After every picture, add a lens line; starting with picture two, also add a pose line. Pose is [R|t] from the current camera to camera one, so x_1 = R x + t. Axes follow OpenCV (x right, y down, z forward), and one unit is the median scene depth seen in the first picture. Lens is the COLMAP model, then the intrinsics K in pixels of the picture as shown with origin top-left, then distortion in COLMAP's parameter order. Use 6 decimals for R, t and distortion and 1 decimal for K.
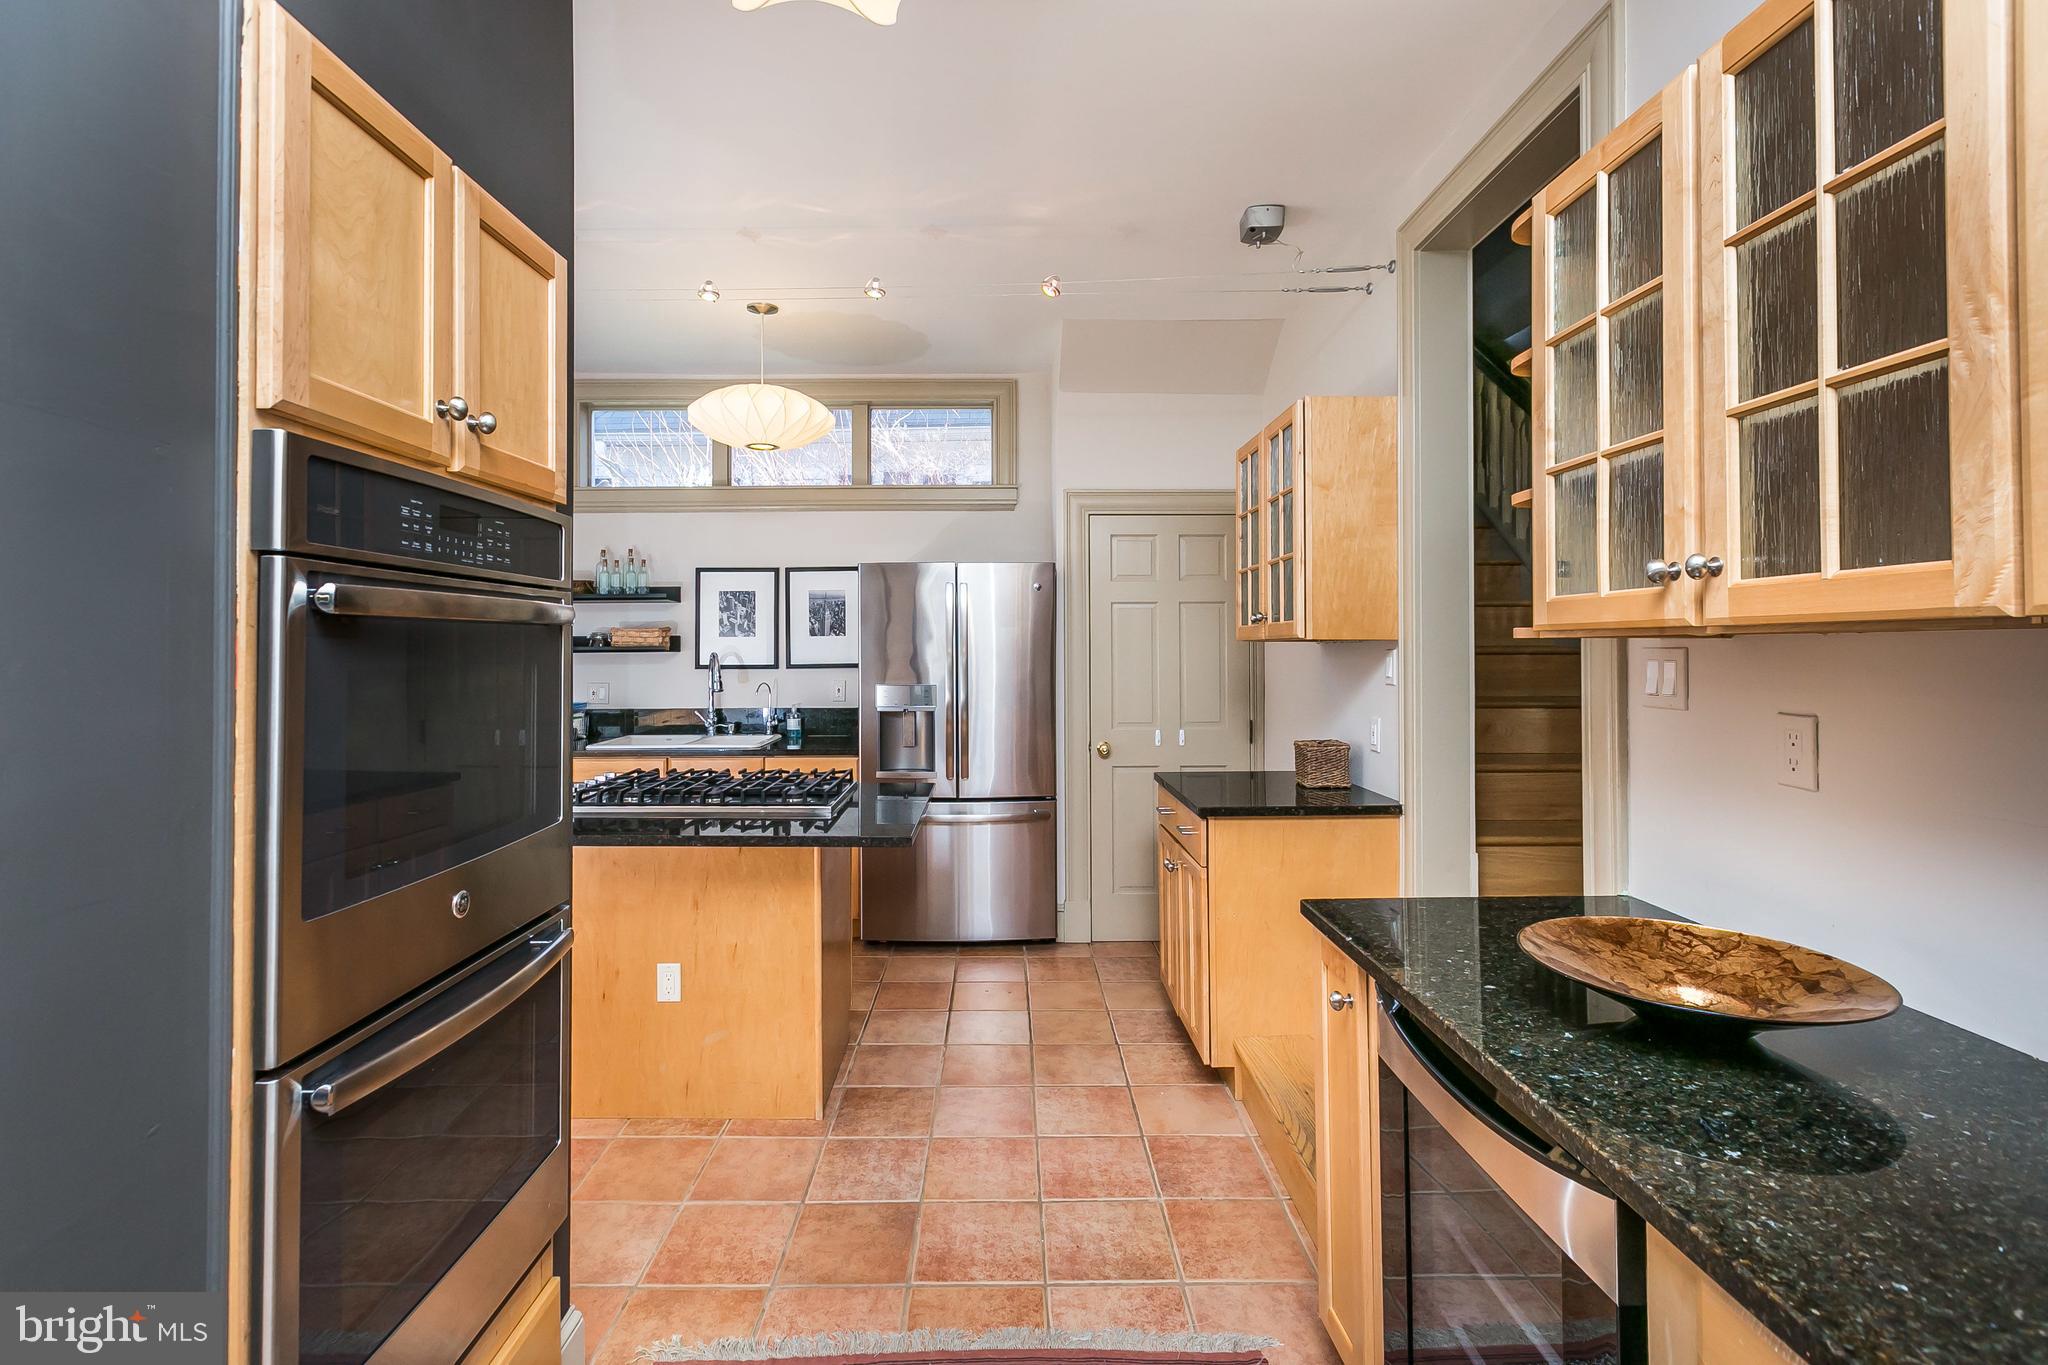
lens RADIAL K [[921.9, 0, 994.3], [0, 921.9, 622.0], [0, 0, 1]] dist [-0.010570, 0.004299]
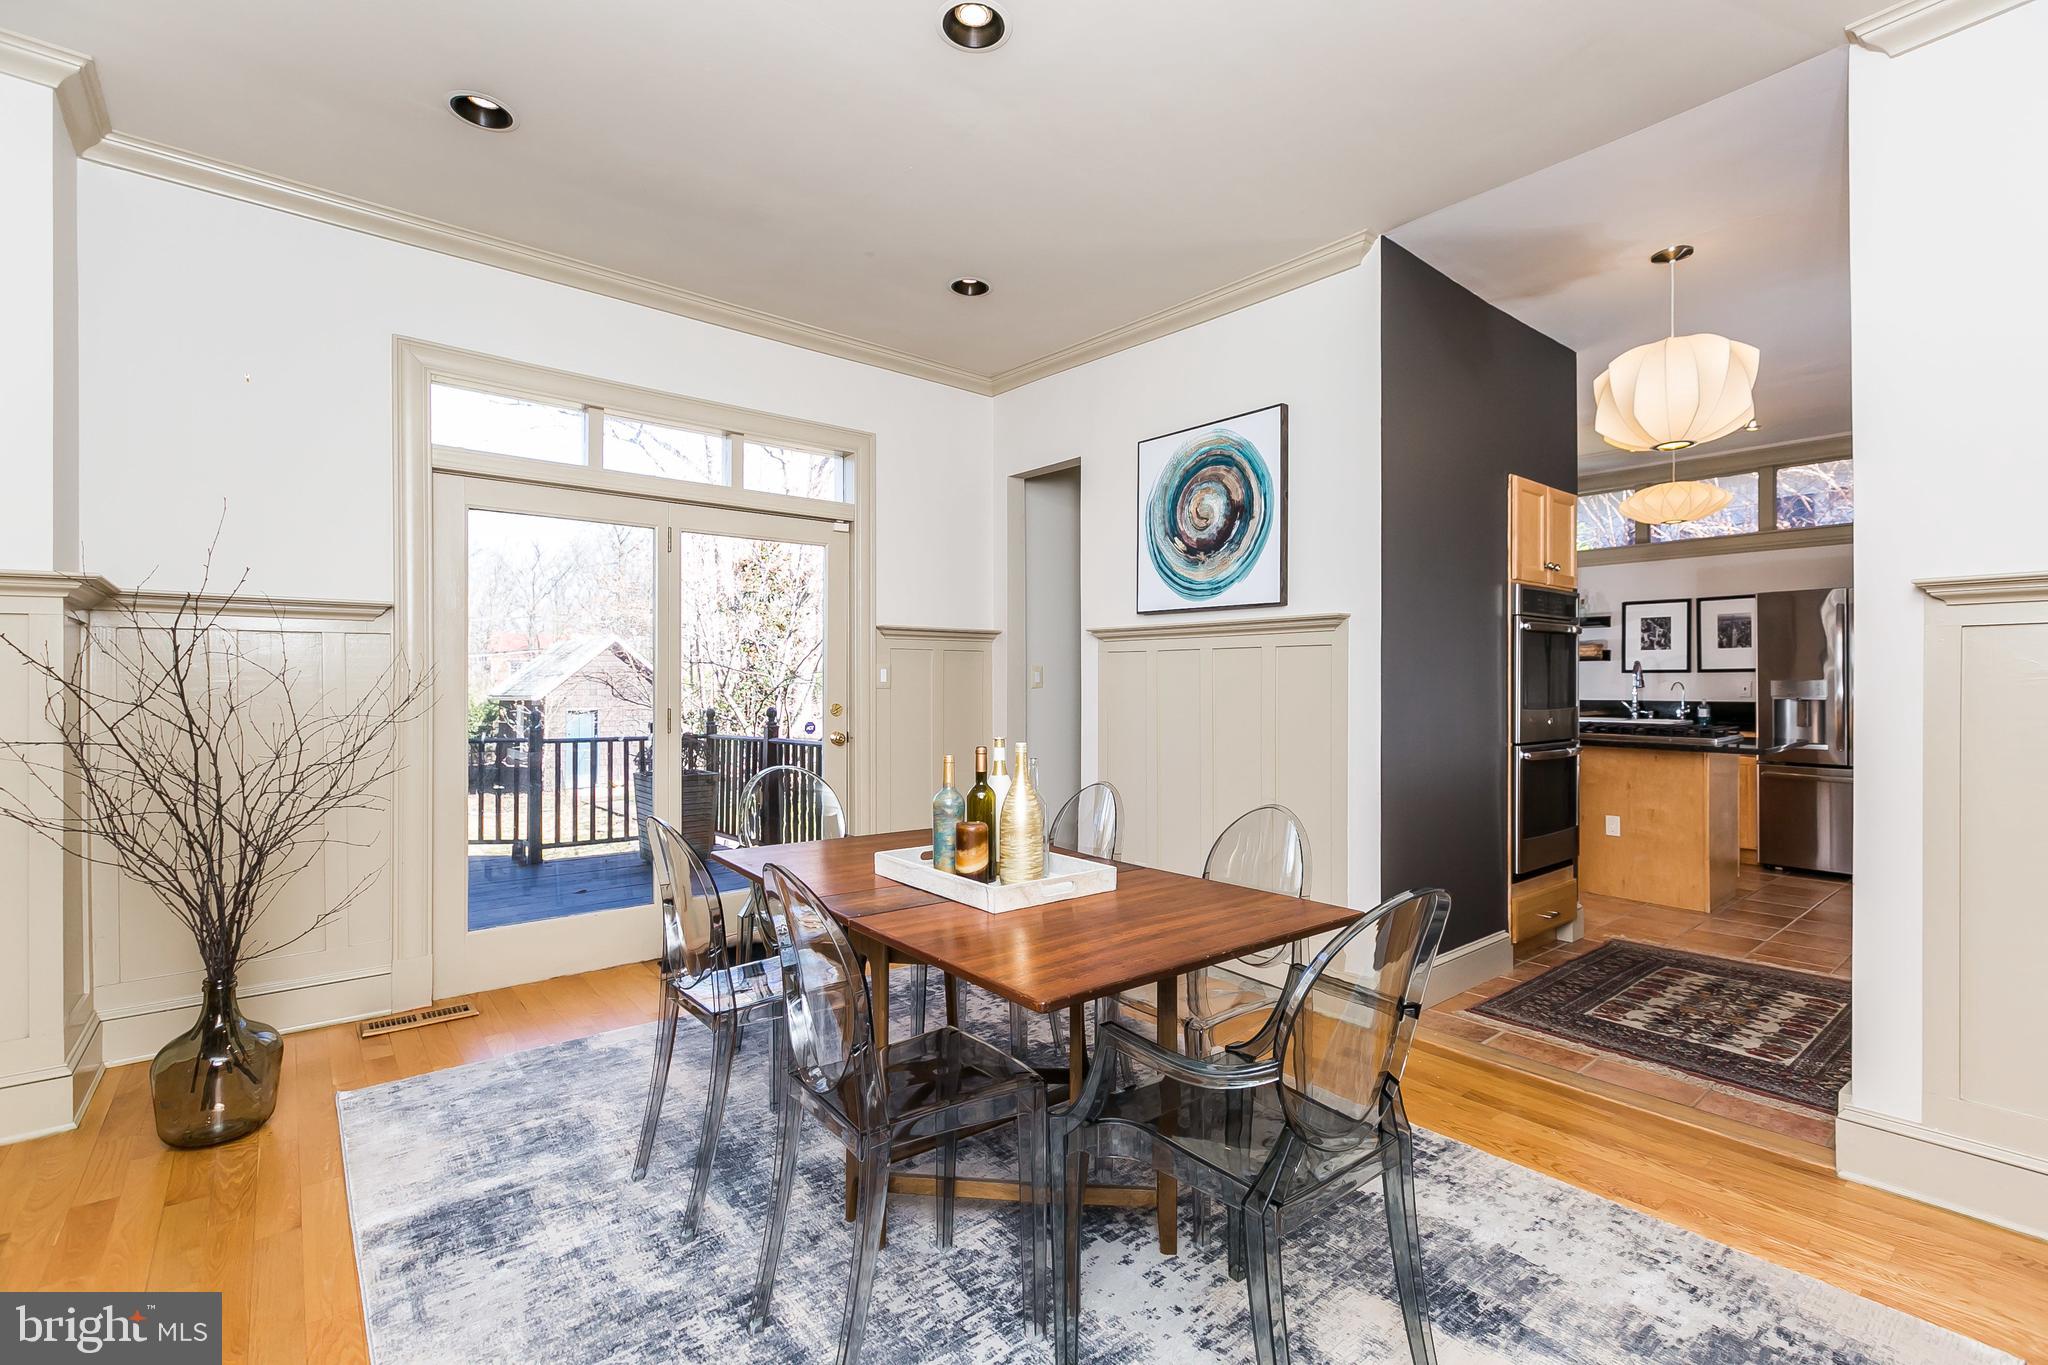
lens RADIAL K [[921.9, 0, 1029.5], [0, 921.9, 687.6], [0, 0, 1]] dist [-0.010570, 0.004299]
pose [[0.641763, 0.007507, -0.766867, 0.182350], [0.019391, 0.999474, 0.026012, 0.018695], [0.766658, -0.031564, 0.641279, -0.632500]]
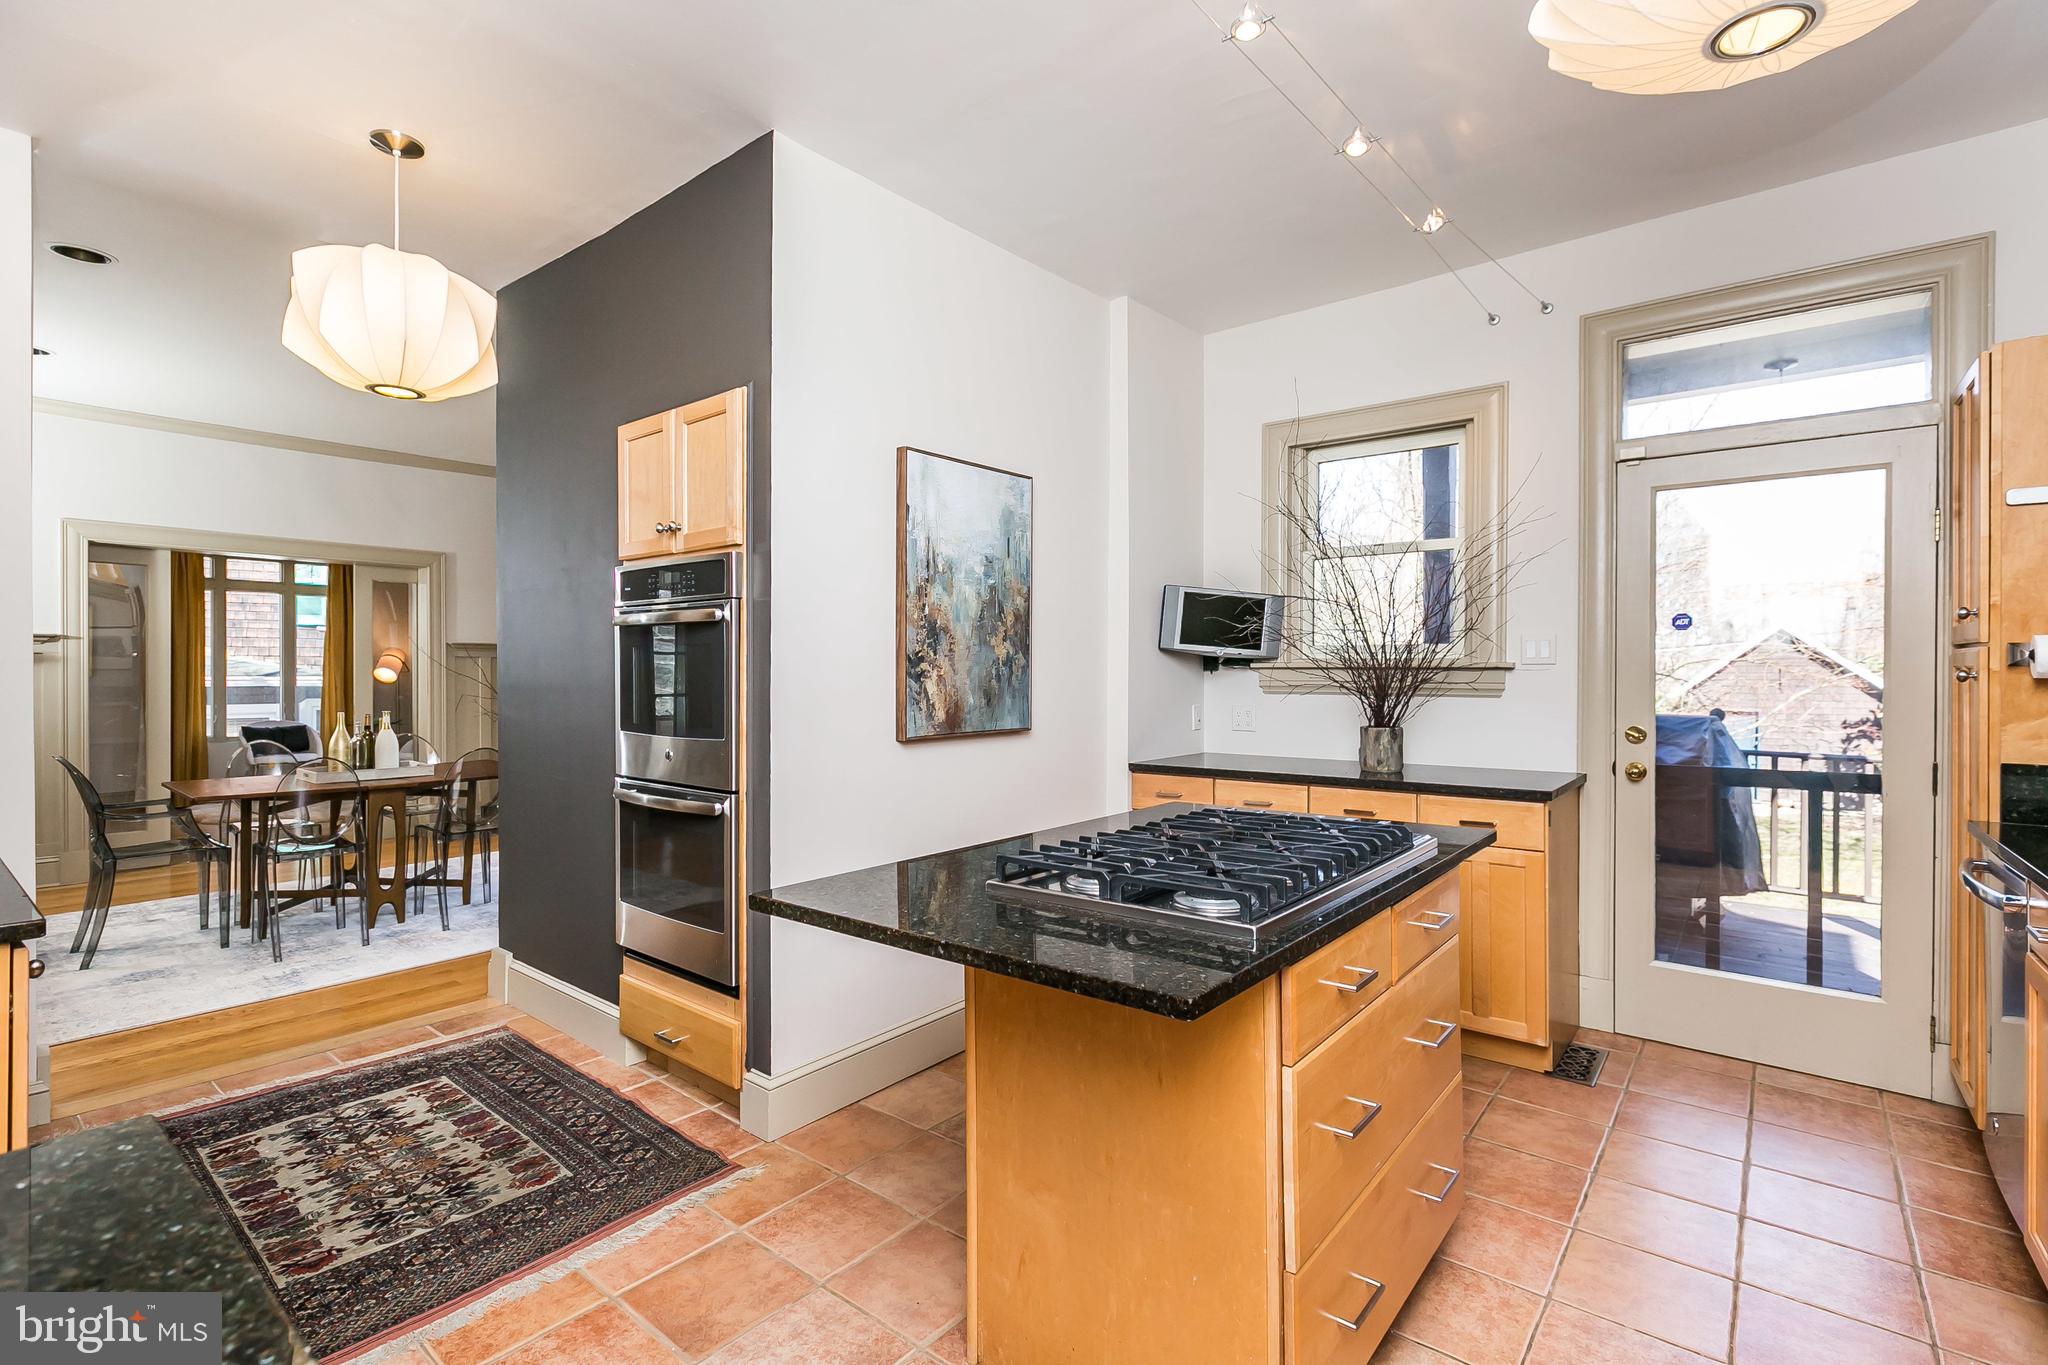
lens RADIAL K [[921.9, 0, 1043.7], [0, 921.9, 682.6], [0, 0, 1]] dist [-0.010570, 0.004299]
pose [[-0.619709, 0.013199, -0.784720, 0.149715], [0.023347, 0.999726, -0.001622, 0.040041], [0.784484, -0.019326, -0.619848, 0.789791]]
